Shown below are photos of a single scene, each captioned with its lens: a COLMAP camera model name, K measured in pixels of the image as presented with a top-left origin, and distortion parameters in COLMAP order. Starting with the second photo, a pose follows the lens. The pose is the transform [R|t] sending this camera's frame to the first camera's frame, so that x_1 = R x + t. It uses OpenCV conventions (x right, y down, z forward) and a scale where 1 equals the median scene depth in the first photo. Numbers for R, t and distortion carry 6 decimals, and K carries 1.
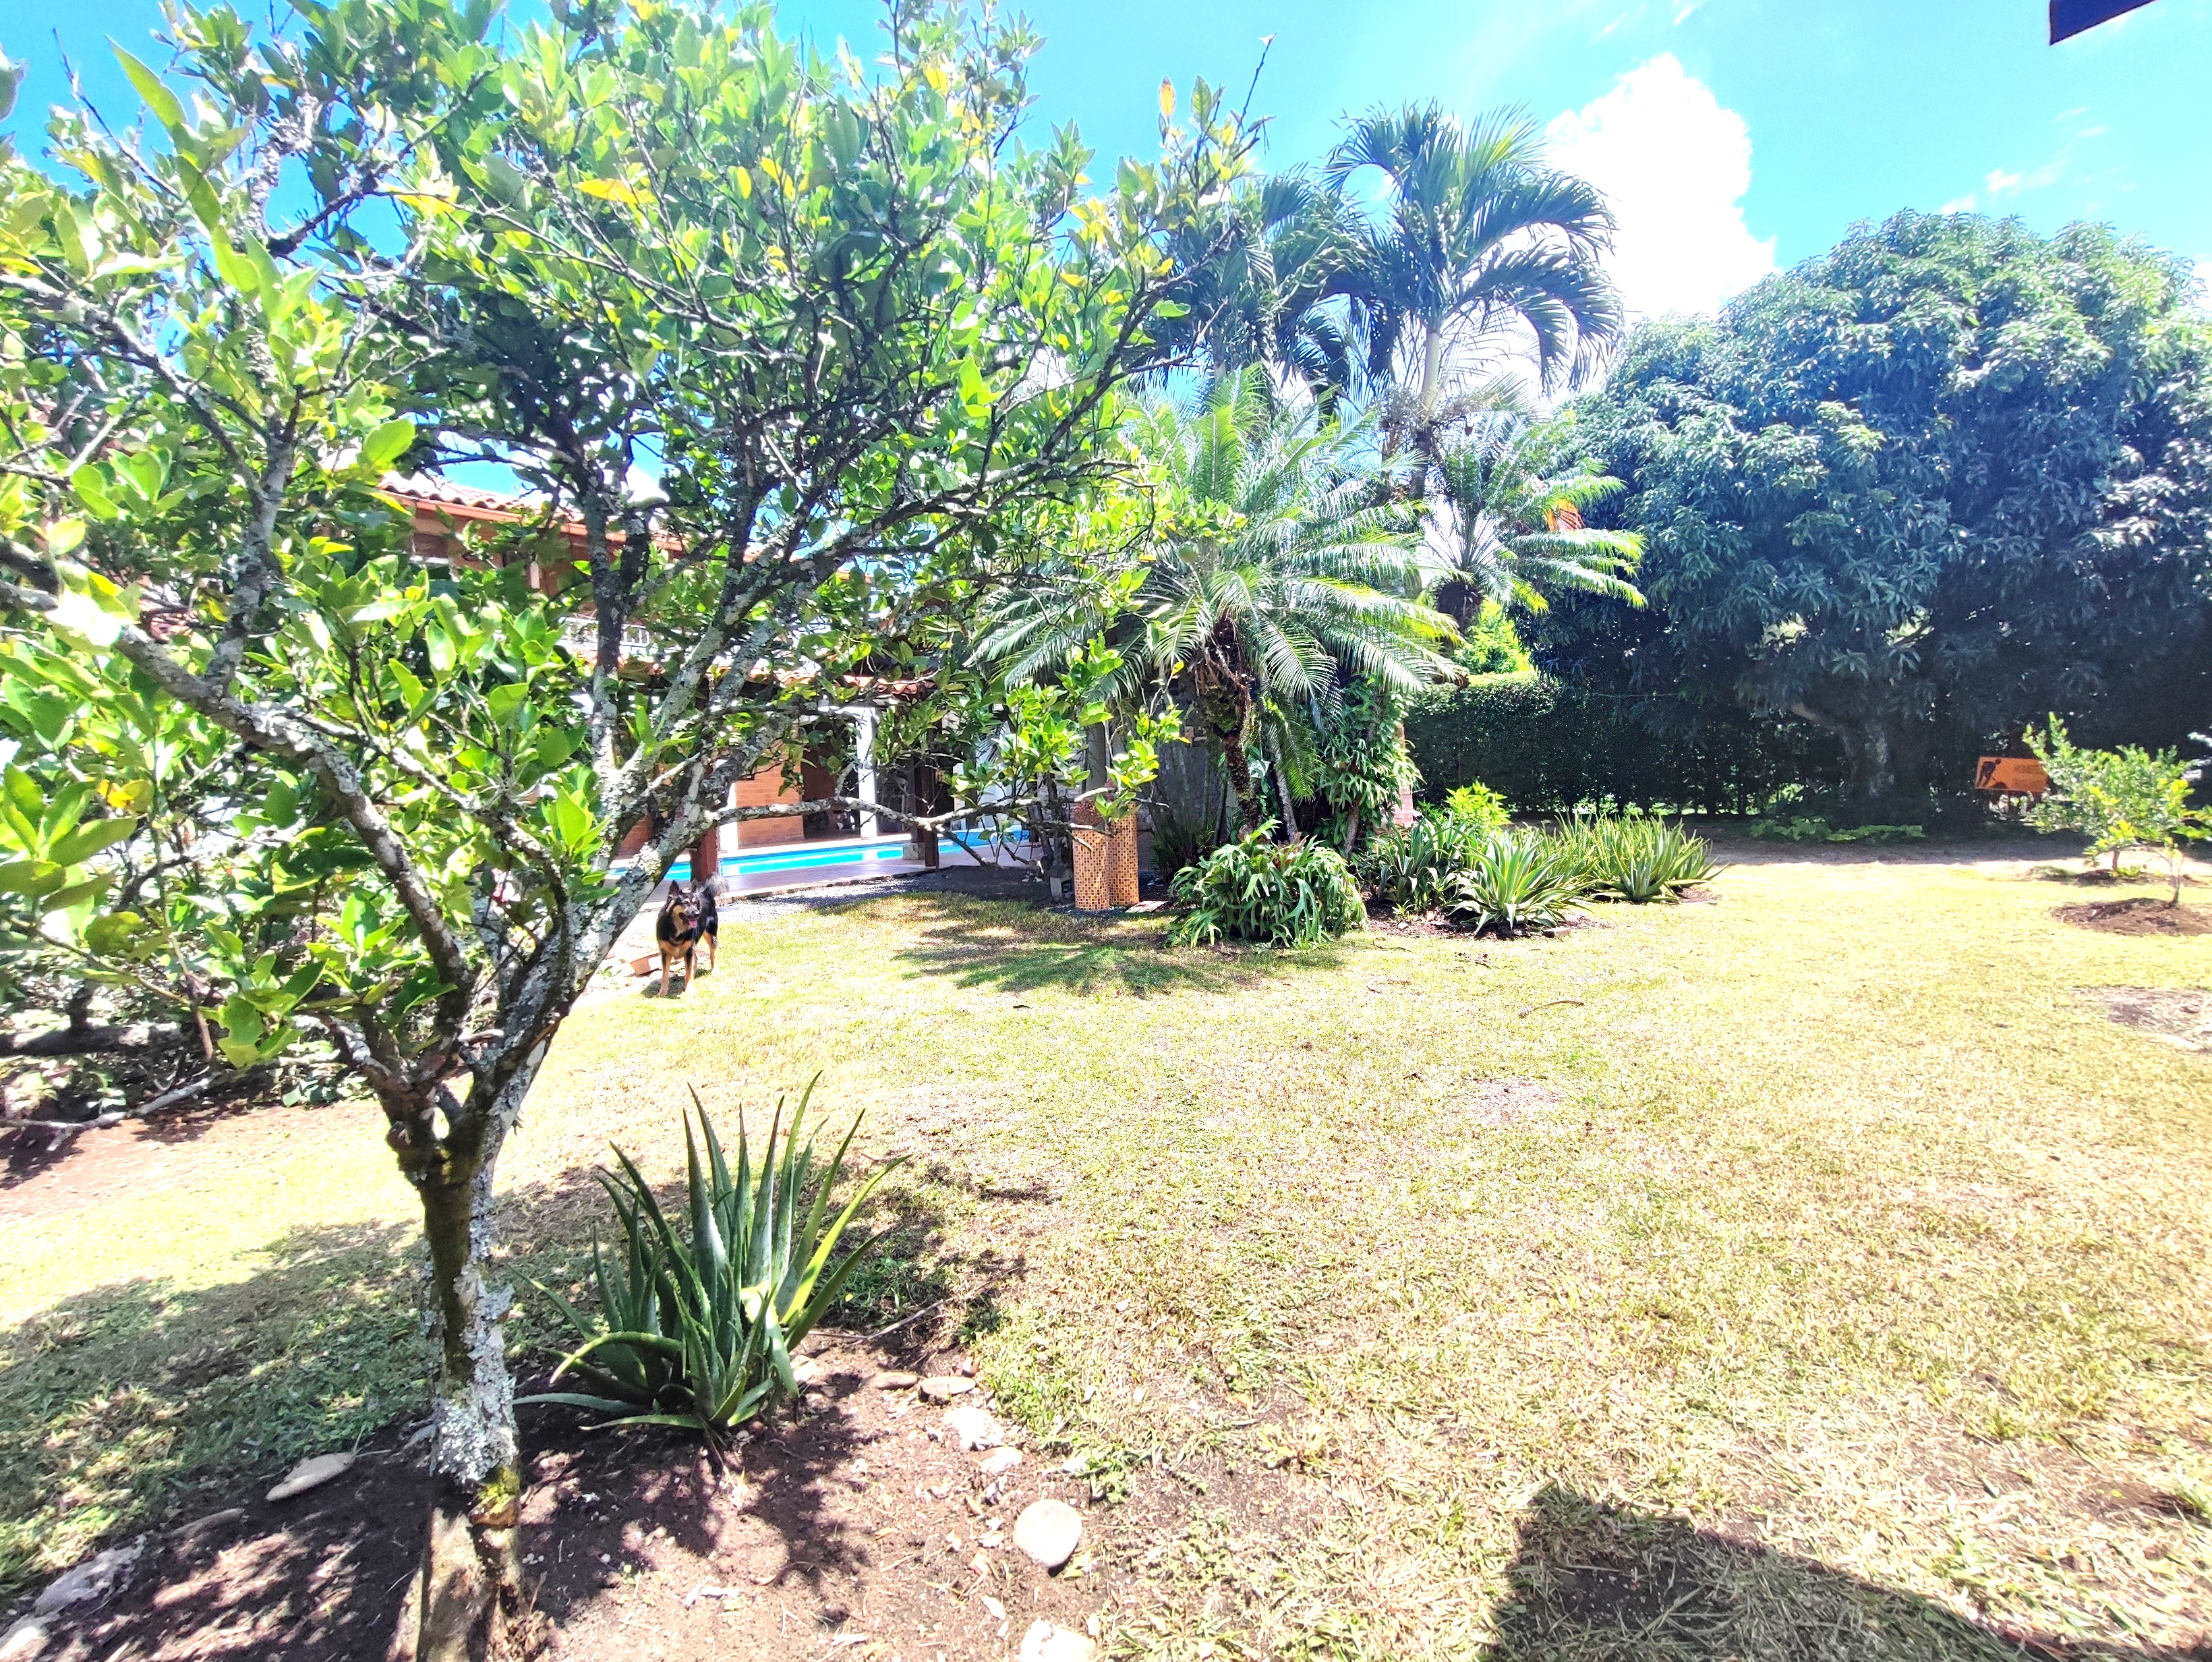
lens RADIAL K [[992.3, 0, 1106.0], [0, 992.3, 831.0], [0, 0, 1]] dist [-0.021620, 0.010210]
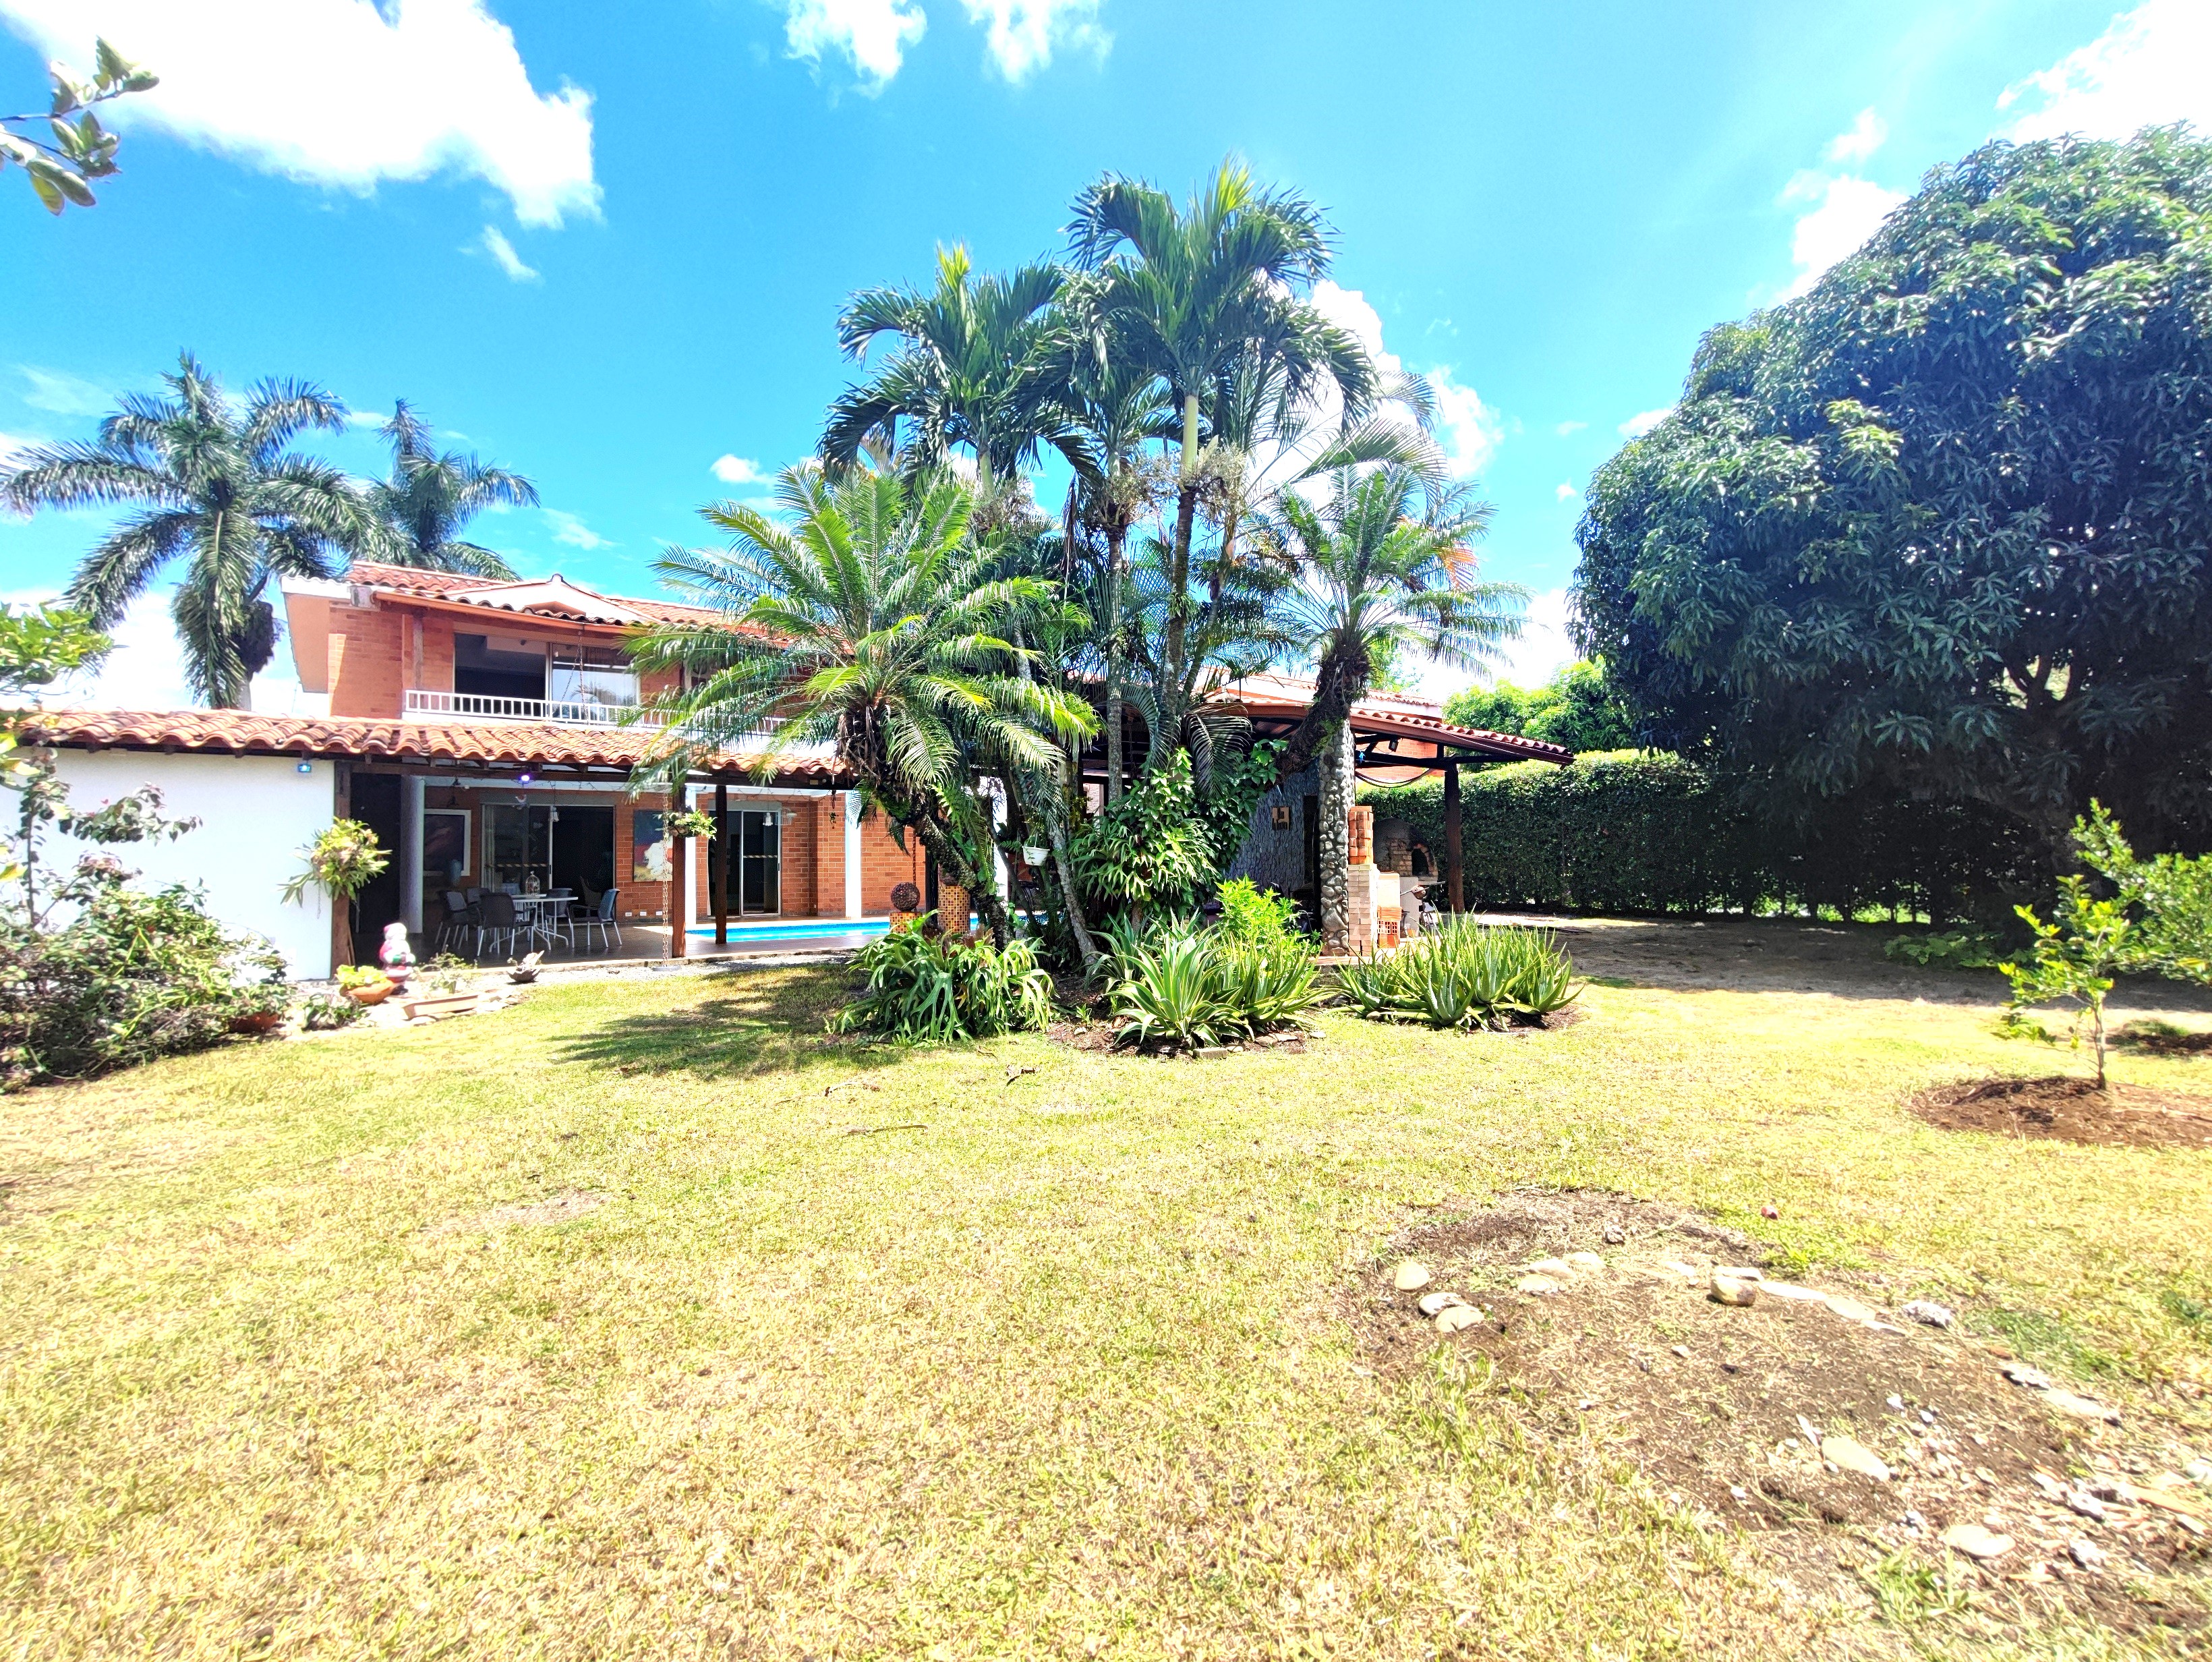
lens RADIAL K [[992.3, 0, 1106.0], [0, 992.3, 831.0], [0, 0, 1]] dist [-0.021620, 0.010210]
pose [[0.943027, 0.014842, -0.332385, 0.455898], [-0.039647, 0.996899, -0.067970, -0.019333], [0.330345, 0.077276, 0.940691, 0.099294]]
